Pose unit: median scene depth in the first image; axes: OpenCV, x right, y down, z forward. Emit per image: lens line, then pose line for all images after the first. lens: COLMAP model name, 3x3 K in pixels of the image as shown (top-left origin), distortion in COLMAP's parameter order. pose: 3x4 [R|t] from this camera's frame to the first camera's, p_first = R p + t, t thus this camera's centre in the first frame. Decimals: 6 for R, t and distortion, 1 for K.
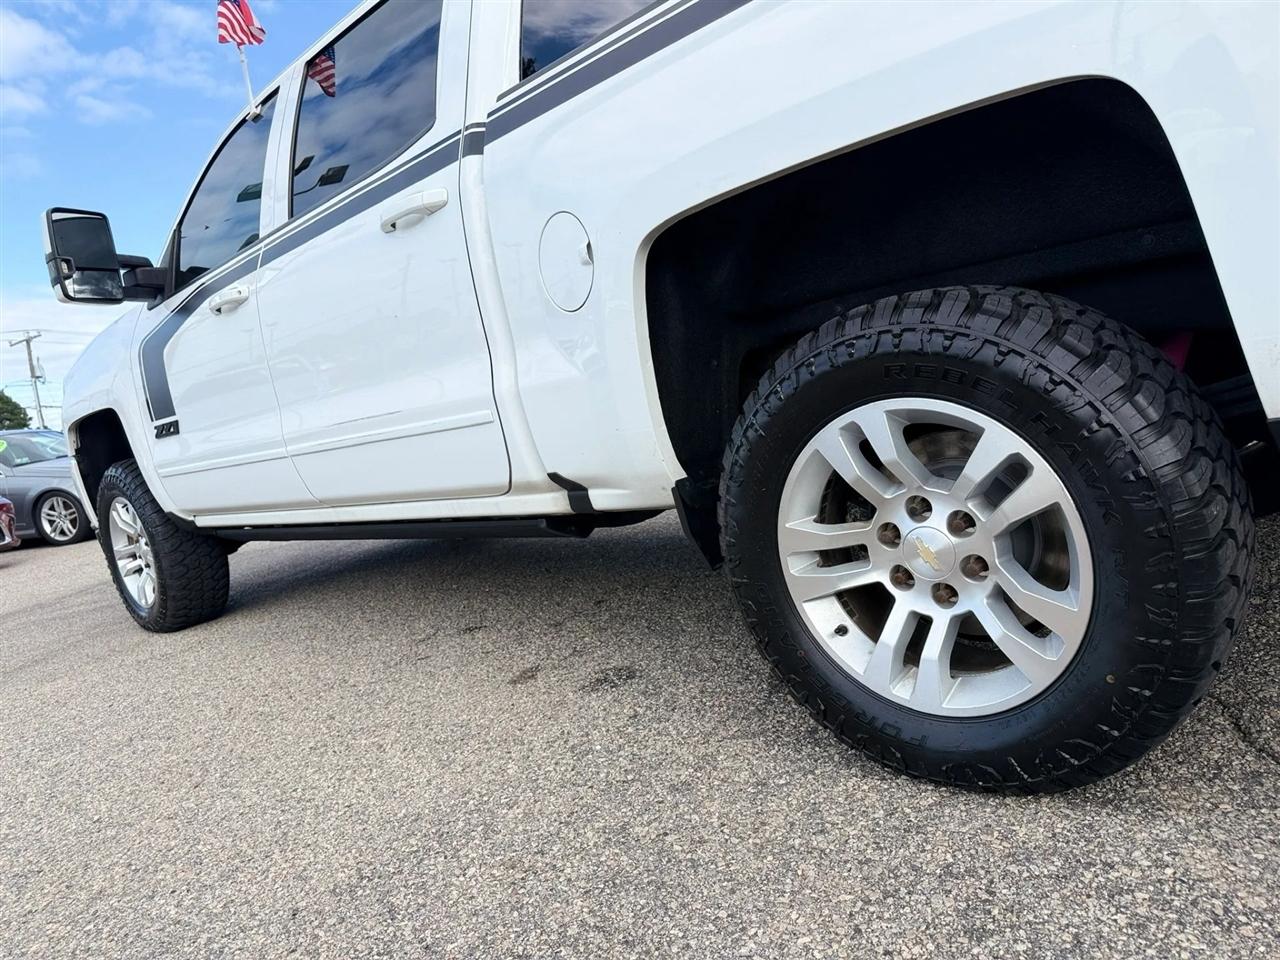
lens RADIAL K [[900.7, 0, 640.6], [0, 900.7, 488.1], [0, 0, 1]] dist [0.047191, -0.069160]
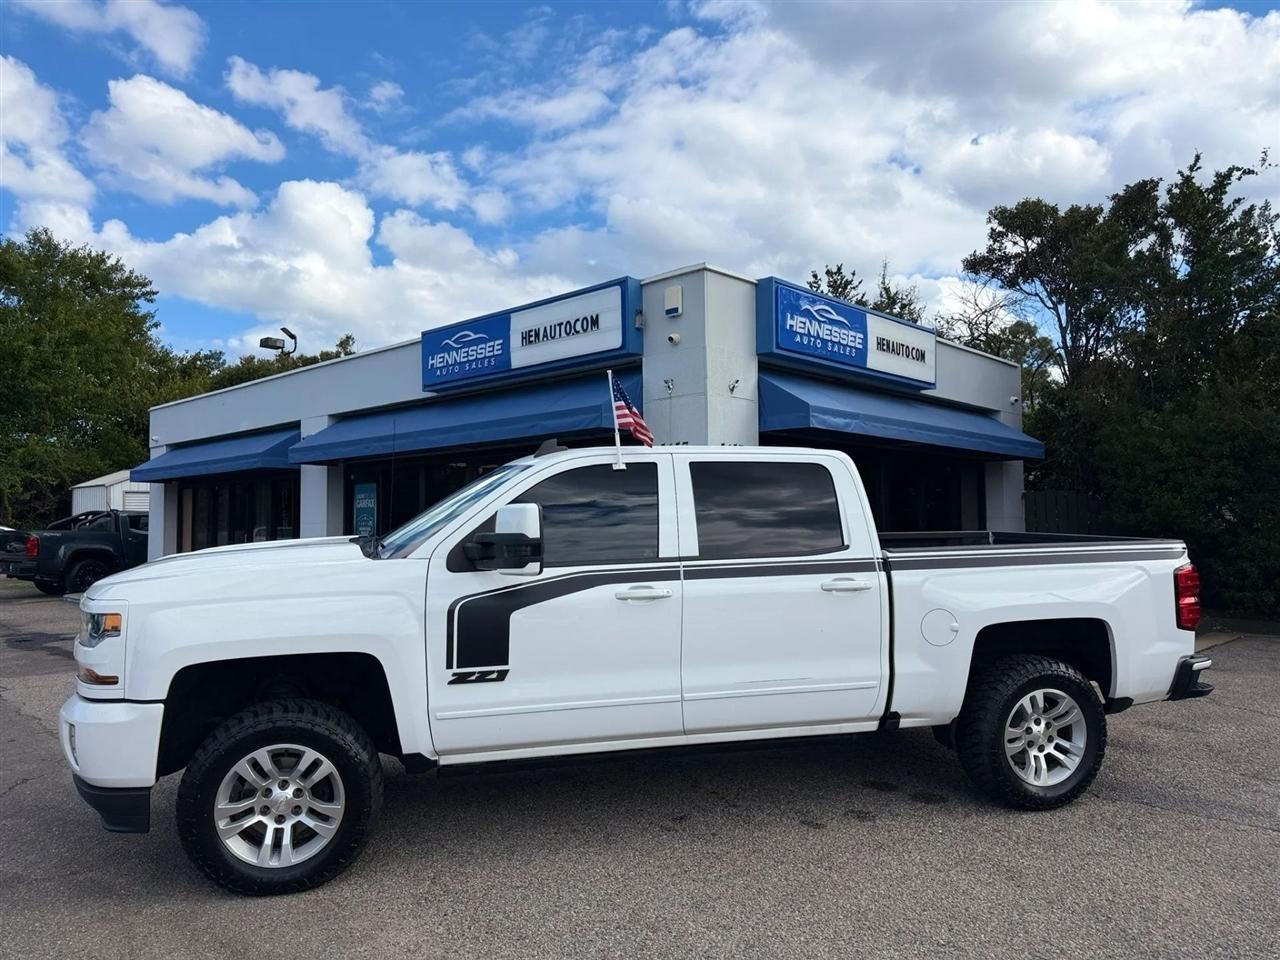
lens RADIAL K [[901.8, 0, 640.7], [0, 901.8, 477.3], [0, 0, 1]] dist [0.101950, -0.139856]
pose [[0.512609, 0.200270, 0.834939, -3.249371], [0.019588, 0.969437, -0.244557, -0.051320], [-0.858399, 0.141717, 0.493019, 0.426440]]
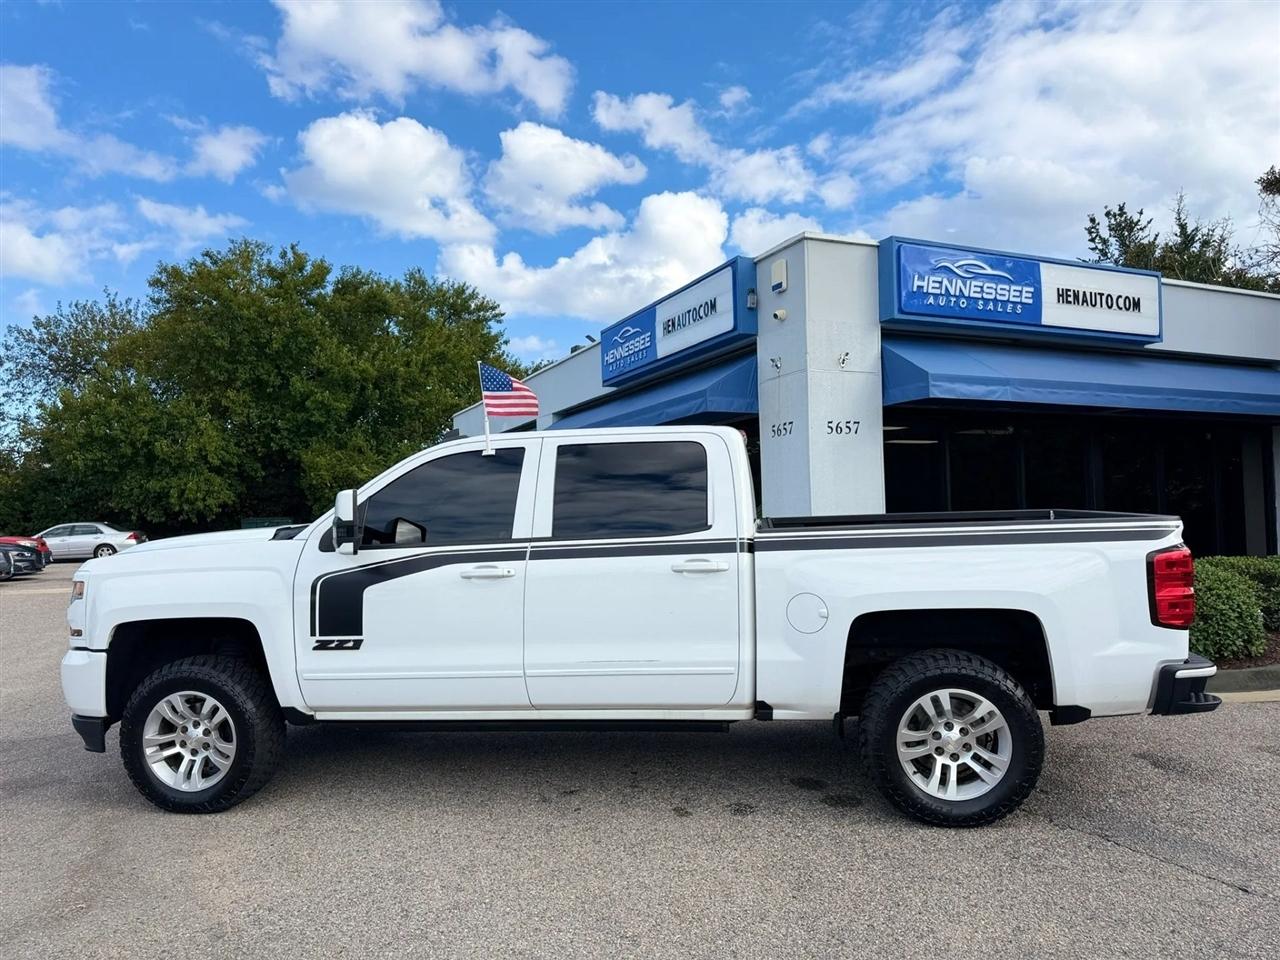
lens RADIAL K [[893.3, 0, 643.1], [0, 893.3, 485.3], [0, 0, 1]] dist [0.098338, -0.156825]
pose [[0.797548, 0.166627, 0.579787, -2.147817], [-0.044572, 0.974746, -0.218823, -0.048350], [-0.601606, 0.148680, 0.784834, -0.754271]]
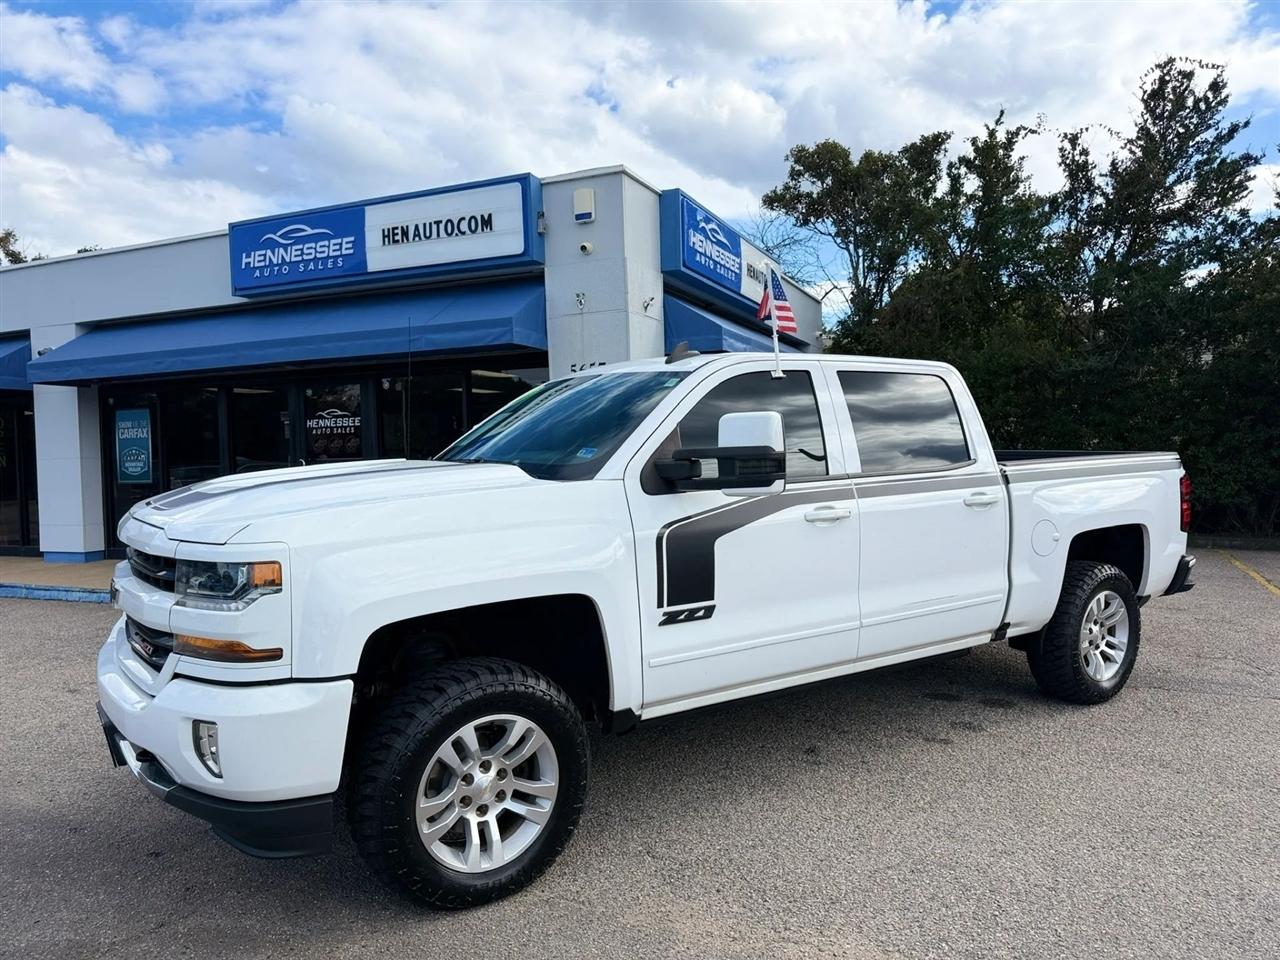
lens RADIAL K [[901.3, 0, 651.7], [0, 901.3, 491.4], [0, 0, 1]] dist [0.067065, -0.087087]
pose [[0.195064, 0.119229, 0.973517, -3.393207], [0.097523, 0.985307, -0.140213, -0.145411], [-0.975930, 0.122291, 0.180571, 1.874175]]
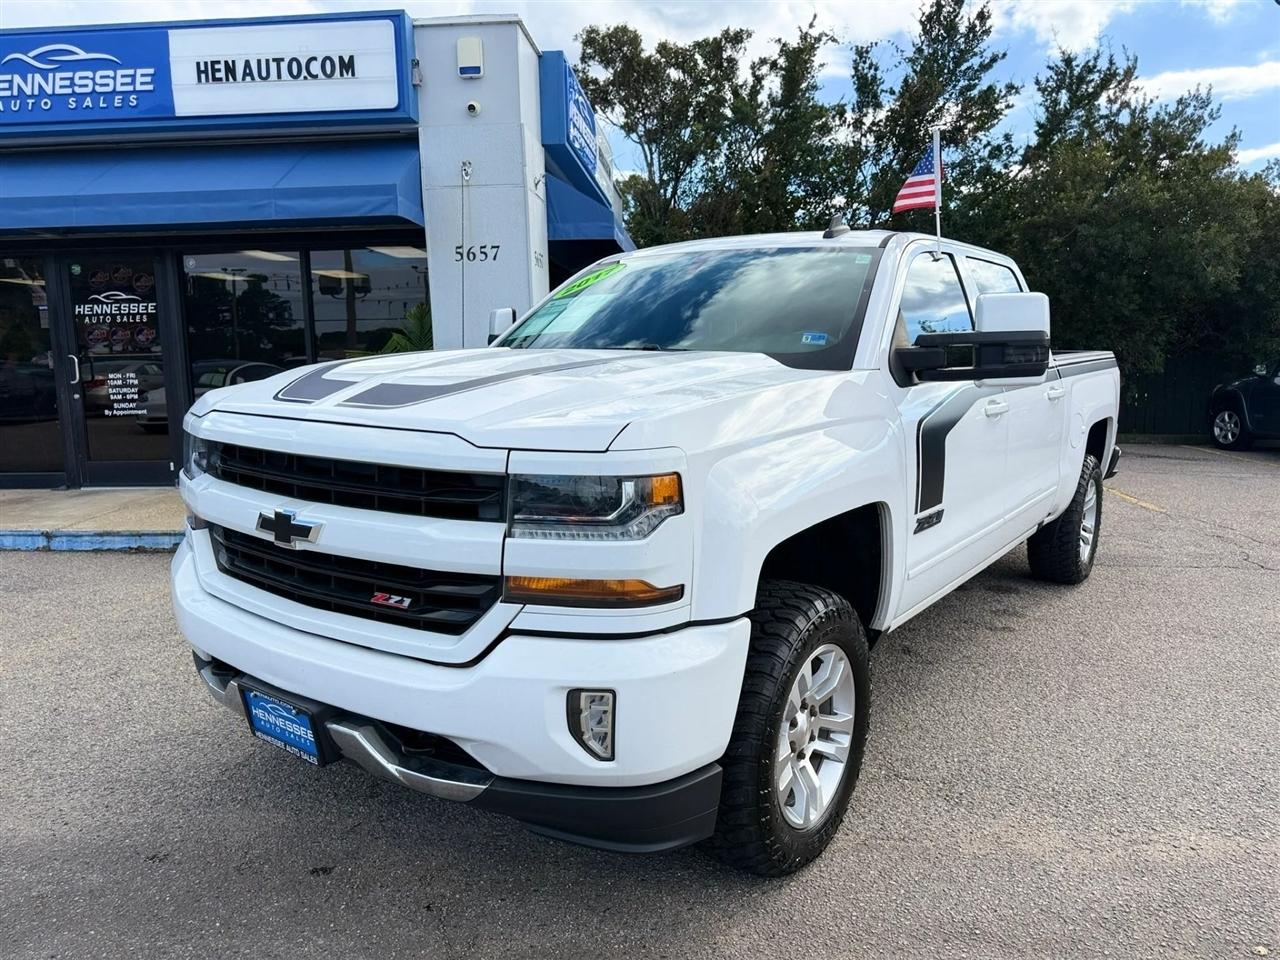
lens RADIAL K [[907.4, 0, 644.7], [0, 907.4, 490.1], [0, 0, 1]] dist [0.011442, -0.012030]
pose [[-0.133564, 0.019791, 0.990843, -3.093032], [0.145016, 0.989429, -0.000215, -0.304977], [-0.980373, 0.143659, -0.135022, 3.124837]]
